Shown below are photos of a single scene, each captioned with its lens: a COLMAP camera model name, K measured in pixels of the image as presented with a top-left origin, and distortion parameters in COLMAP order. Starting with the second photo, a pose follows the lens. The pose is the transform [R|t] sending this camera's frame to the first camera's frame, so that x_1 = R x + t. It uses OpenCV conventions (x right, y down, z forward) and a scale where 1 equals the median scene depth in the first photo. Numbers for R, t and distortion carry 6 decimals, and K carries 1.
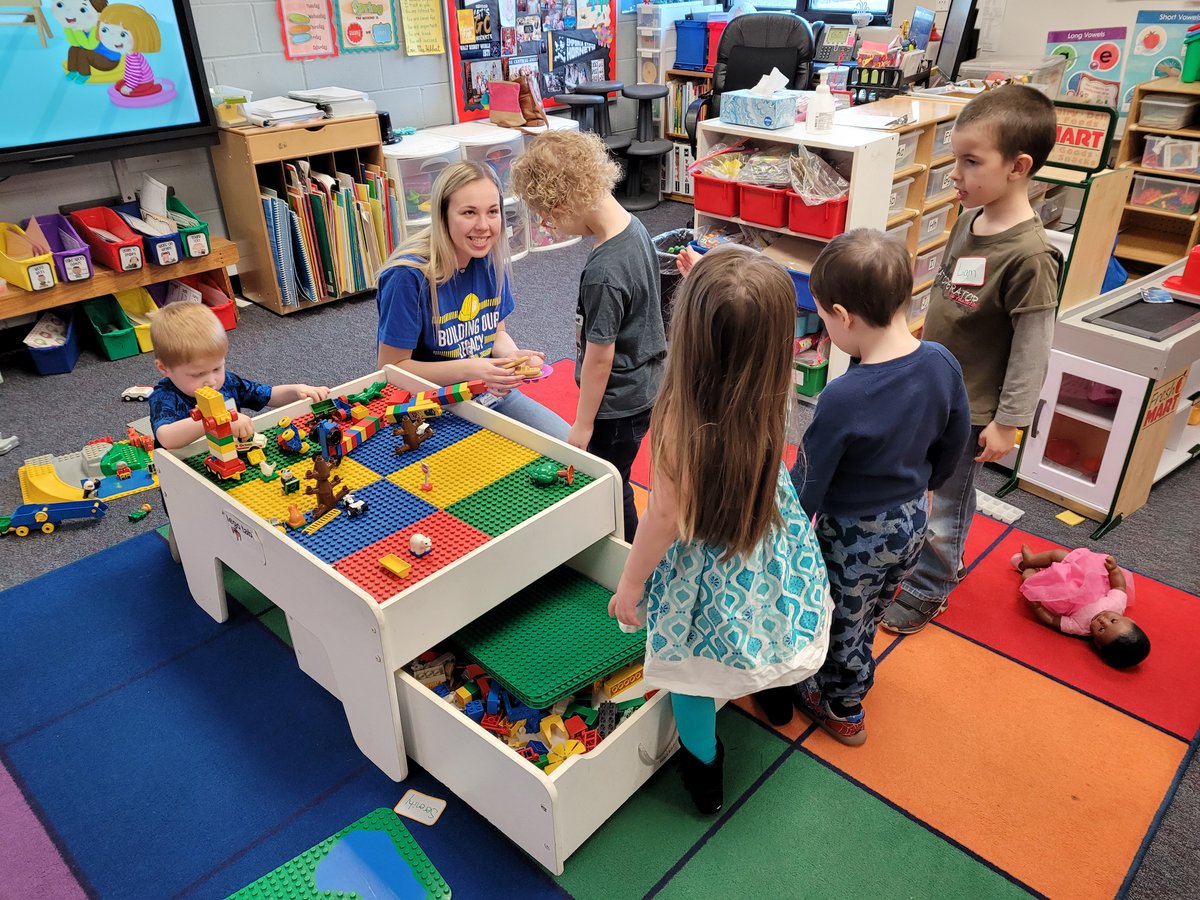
lens RADIAL K [[907.4, 0, 600.0], [0, 907.4, 450.0], [0, 0, 1]] dist [0.005470, -0.004387]
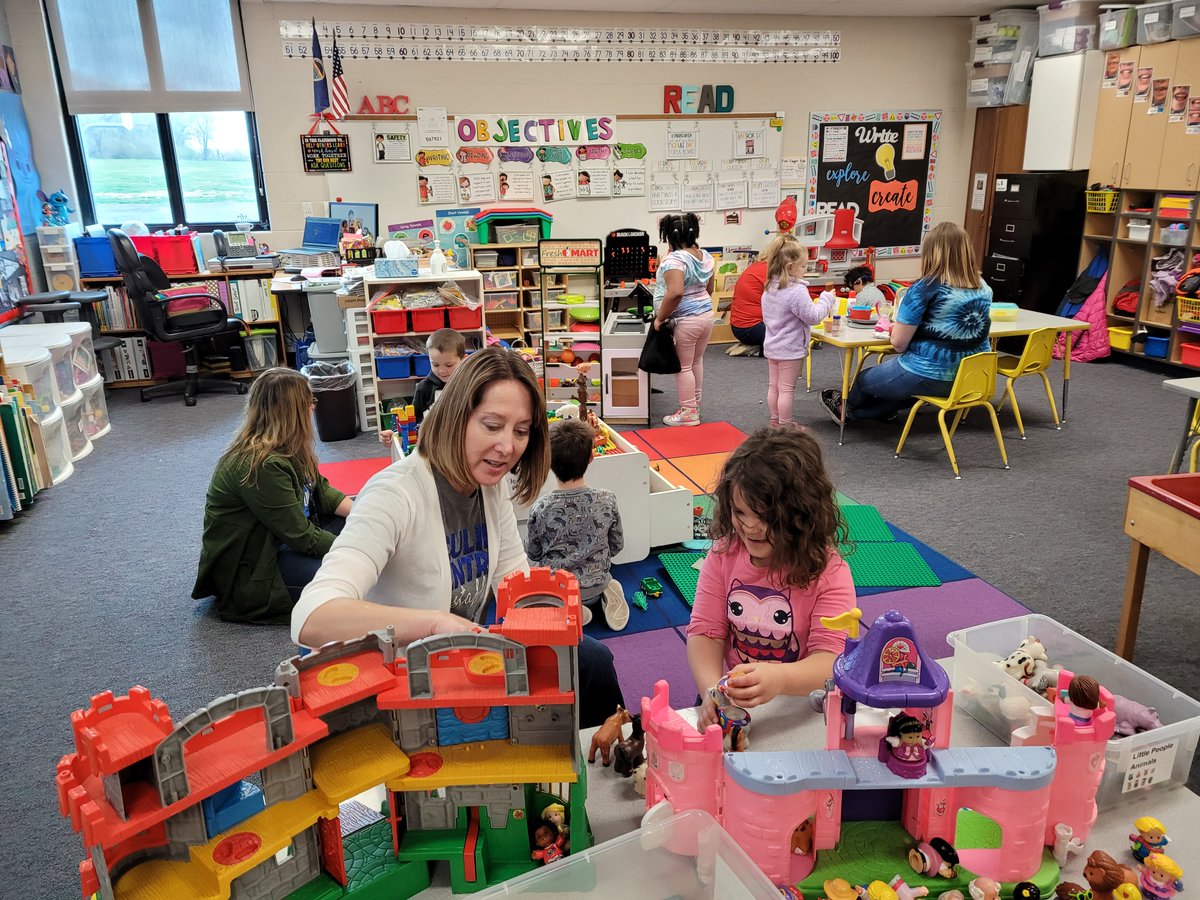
lens RADIAL K [[907.4, 0, 600.0], [0, 907.4, 450.0], [0, 0, 1]] dist [0.005470, -0.004387]
pose [[0.485429, -0.253267, 0.836788, -0.837417], [0.429070, 0.902942, 0.024382, 0.027549], [-0.761746, 0.347205, 0.546983, -0.040151]]
